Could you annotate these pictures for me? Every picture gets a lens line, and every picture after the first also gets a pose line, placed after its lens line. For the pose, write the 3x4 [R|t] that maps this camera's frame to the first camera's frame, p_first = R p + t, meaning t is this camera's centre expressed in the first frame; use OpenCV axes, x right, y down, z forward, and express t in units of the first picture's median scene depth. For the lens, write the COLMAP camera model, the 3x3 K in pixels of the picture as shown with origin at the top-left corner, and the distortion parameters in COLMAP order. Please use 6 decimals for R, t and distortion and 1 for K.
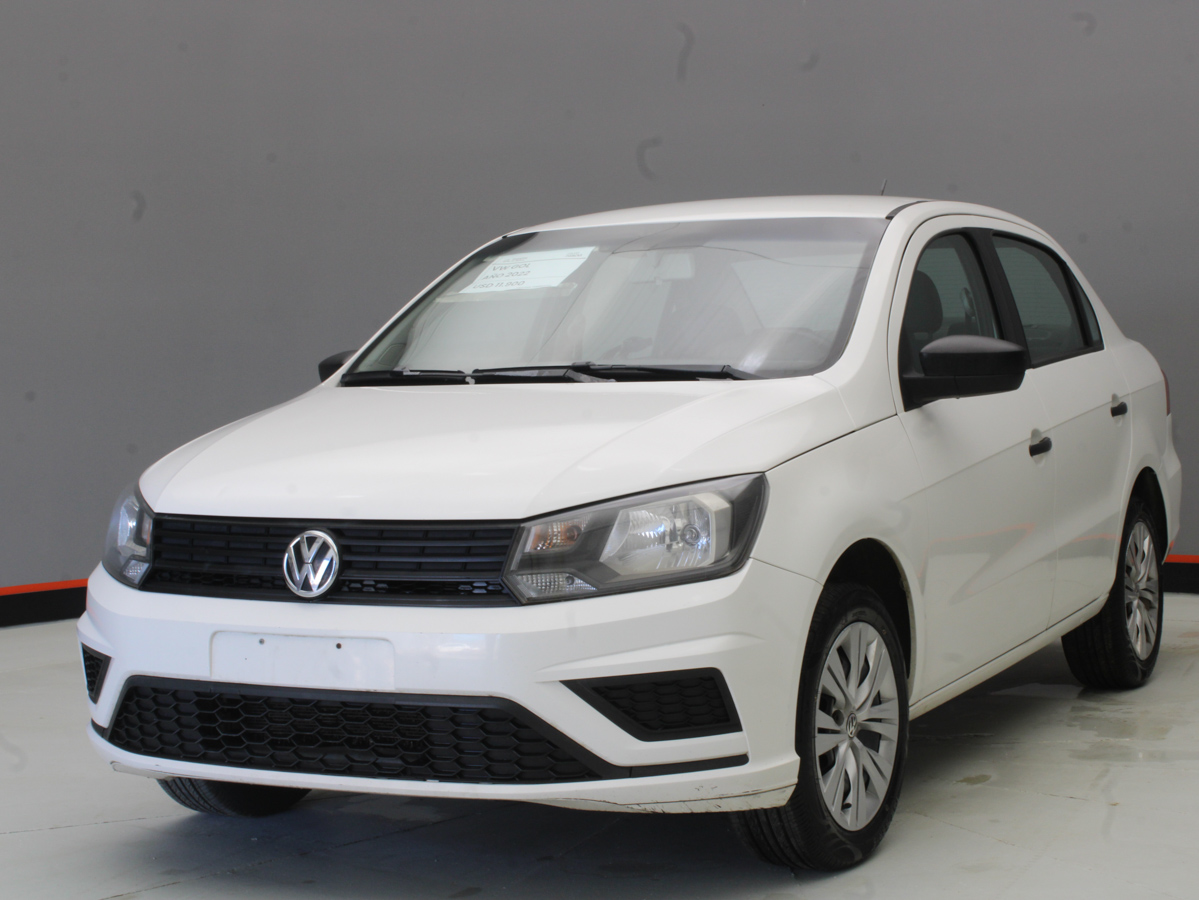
lens RADIAL K [[2188.6, 0, 591.6], [0, 2188.6, 459.0], [0, 0, 1]] dist [-0.020163, 0.000000]
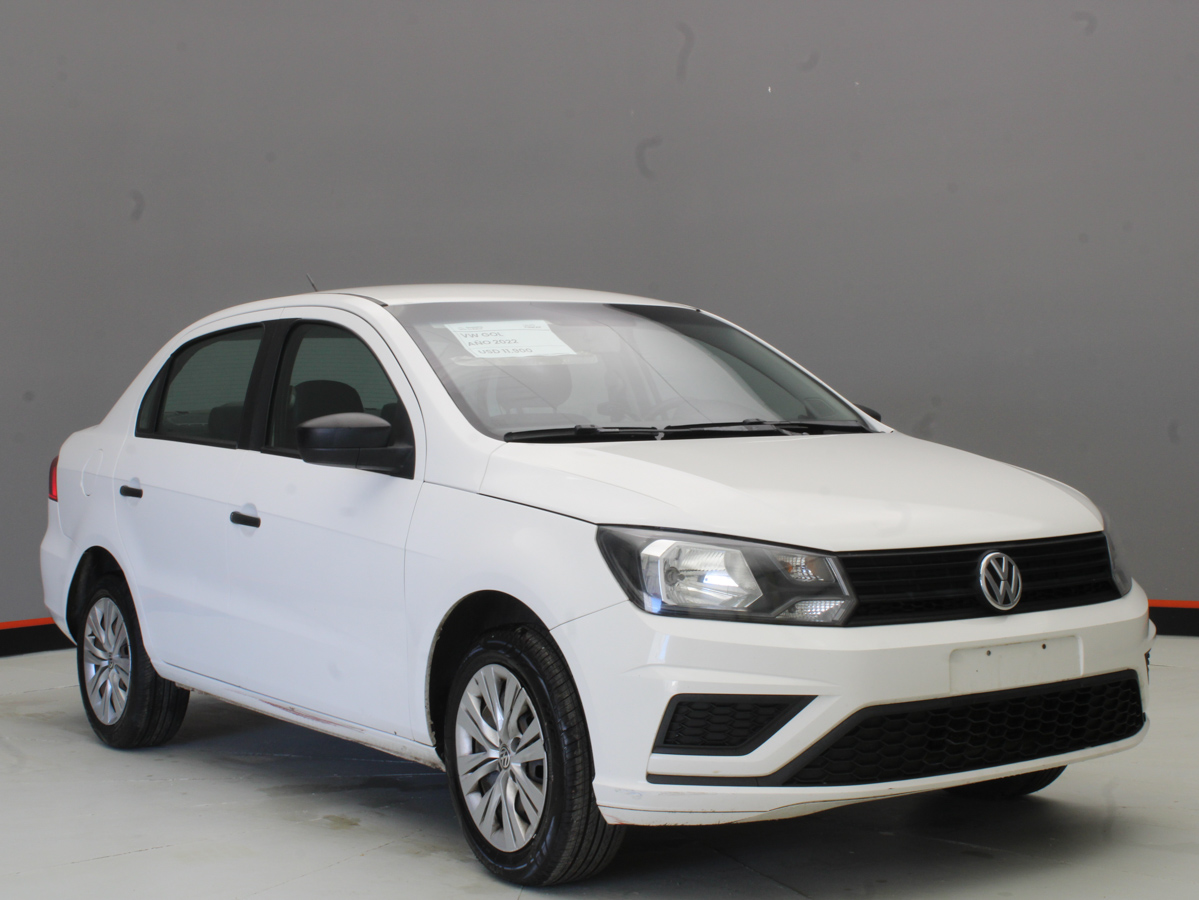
lens RADIAL K [[1955.1, 0, 595.4], [0, 1955.1, 448.8], [0, 0, 1]] dist [-0.043490, 0.000000]
pose [[0.472130, -0.000098, 0.881529, -1.084255], [0.056143, 0.997973, -0.029958, -0.002741], [-0.879739, 0.063636, 0.471179, 0.667836]]
